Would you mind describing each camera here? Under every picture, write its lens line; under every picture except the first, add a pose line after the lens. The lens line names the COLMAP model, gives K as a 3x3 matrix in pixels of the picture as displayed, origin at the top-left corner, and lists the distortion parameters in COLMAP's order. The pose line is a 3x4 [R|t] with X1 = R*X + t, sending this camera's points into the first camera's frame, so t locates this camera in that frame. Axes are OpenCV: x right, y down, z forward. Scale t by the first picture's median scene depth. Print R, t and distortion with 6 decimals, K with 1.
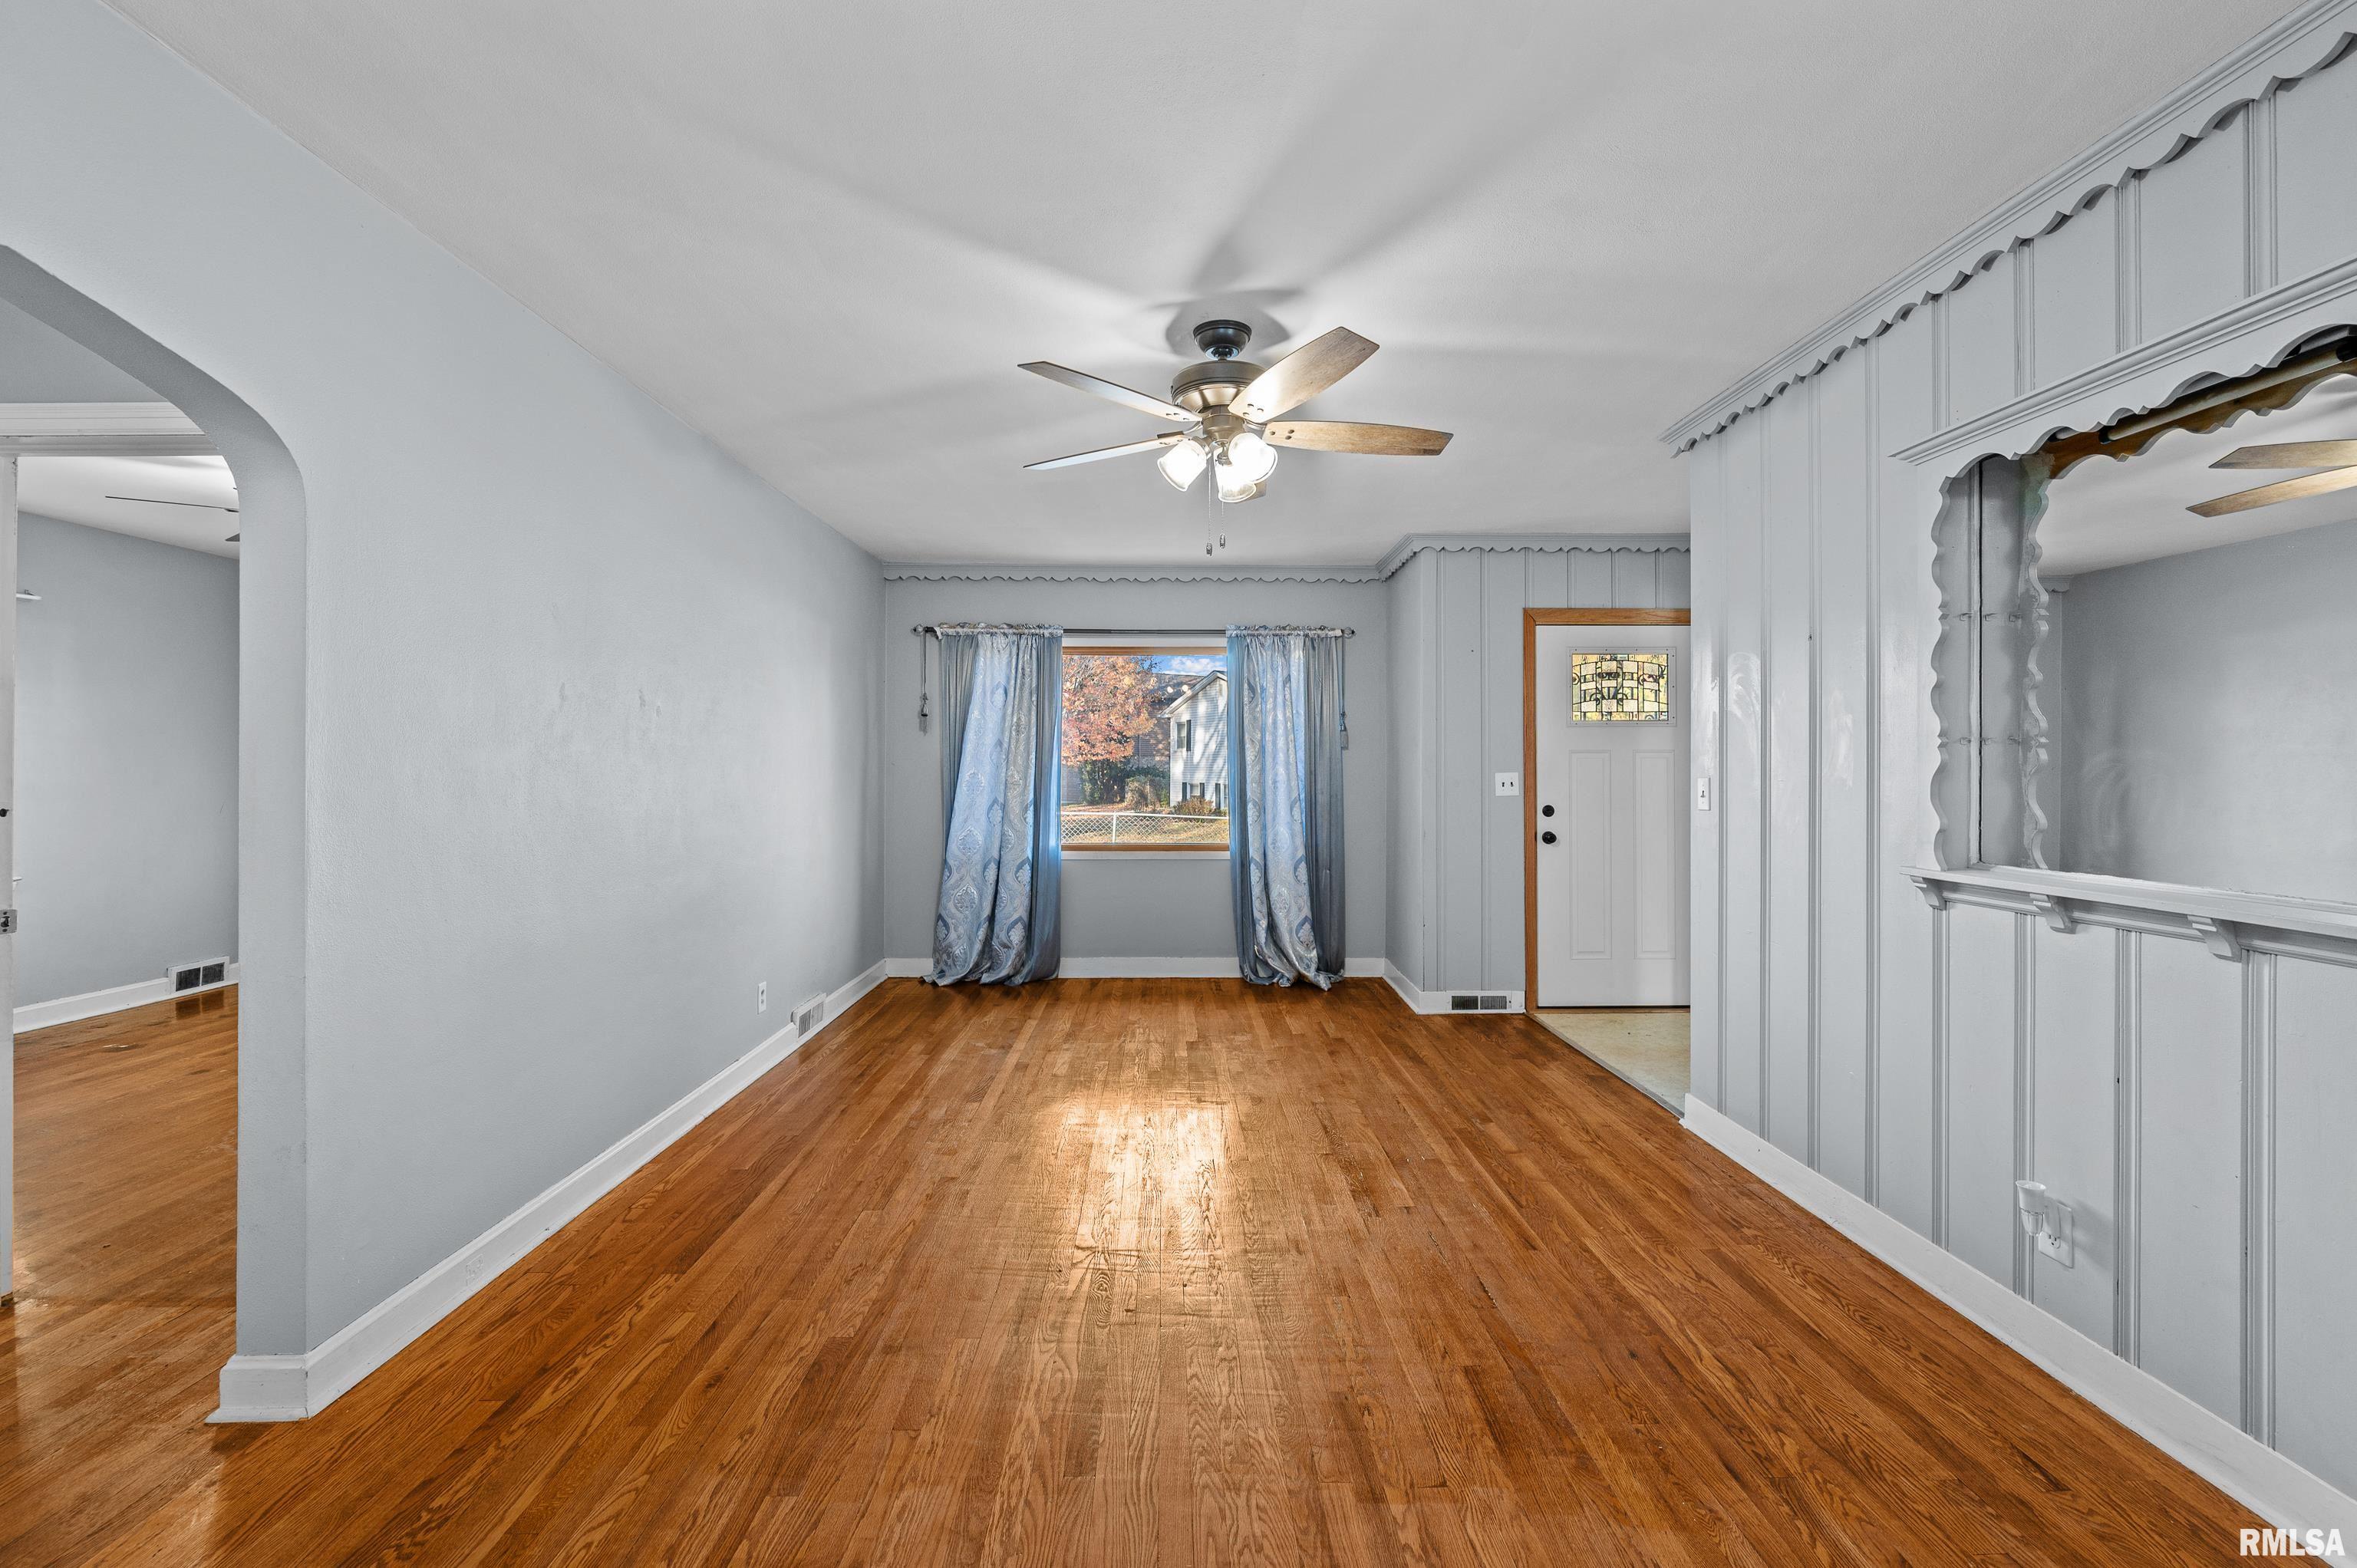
lens RADIAL K [[1038.2, 0, 1172.7], [0, 1038.2, 768.4], [0, 0, 1]] dist [-0.001729, -0.000089]
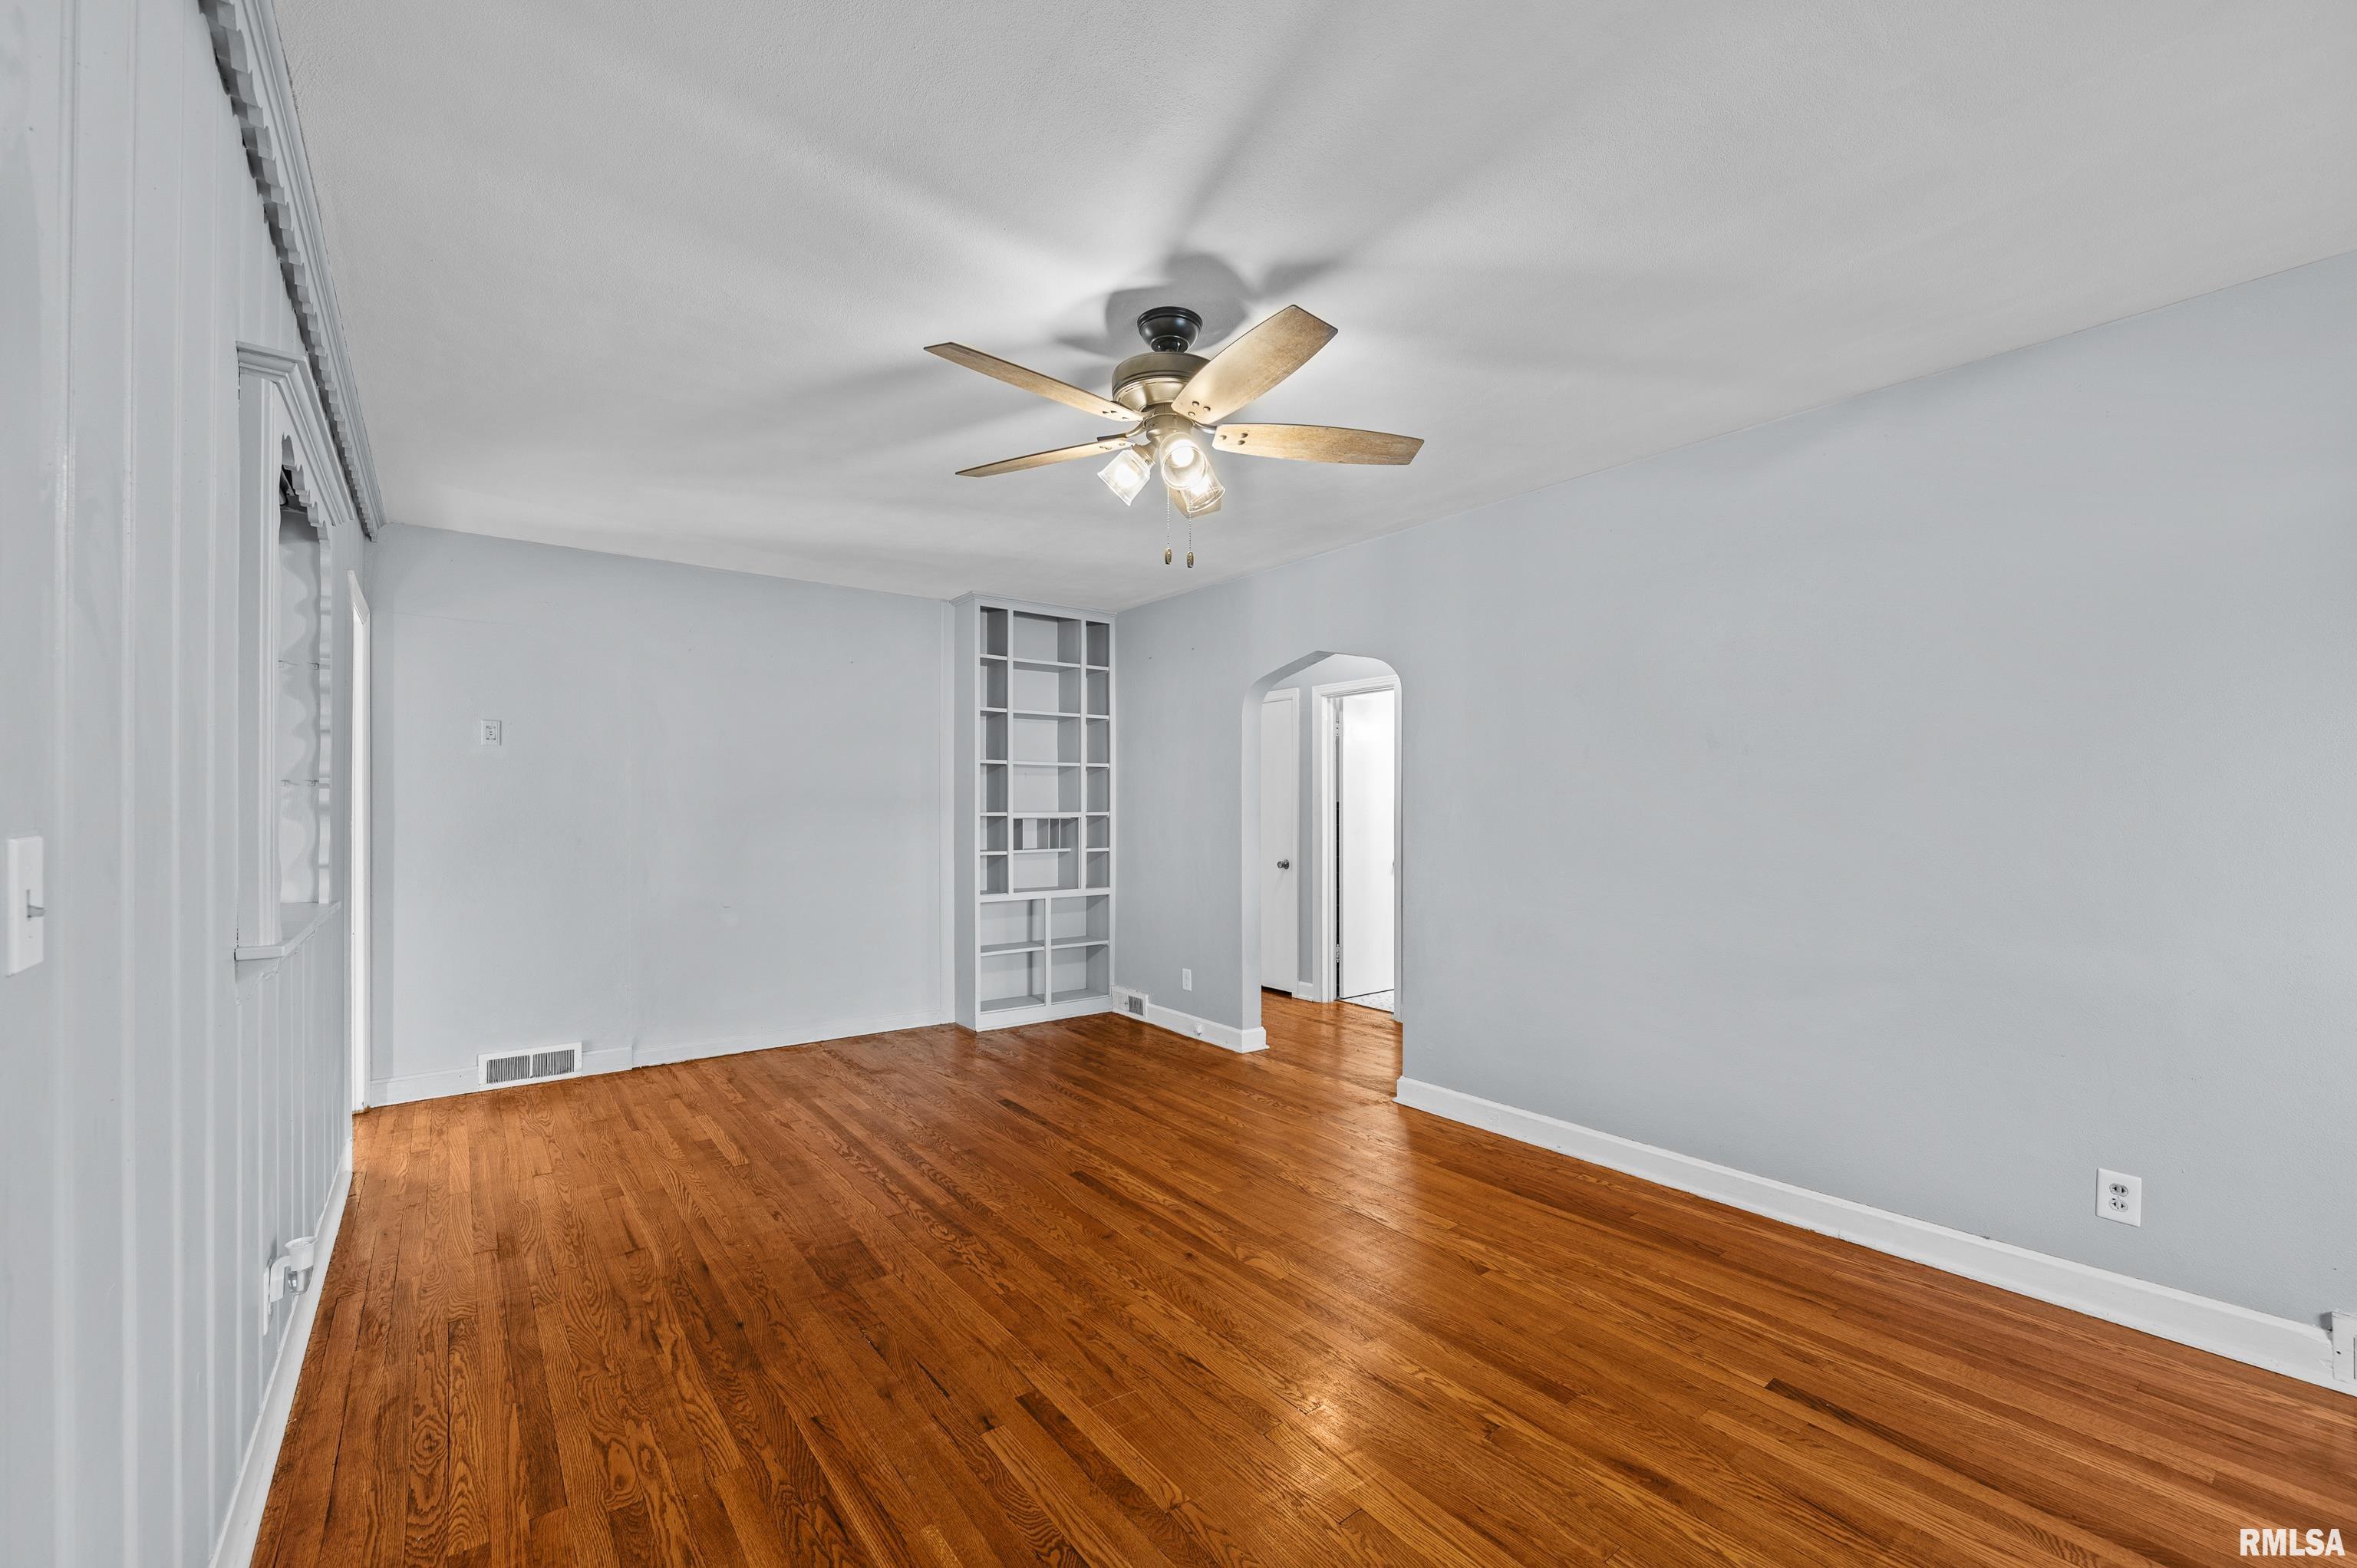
lens RADIAL K [[953.2, 0, 1175.0], [0, 953.2, 805.7], [0, 0, 1]] dist [-0.004773, 0.000367]
pose [[-0.809687, -0.003780, -0.586850, 0.572051], [-0.001218, 0.999988, -0.004760, 0.001493], [0.586861, -0.003139, -0.809682, 1.809666]]
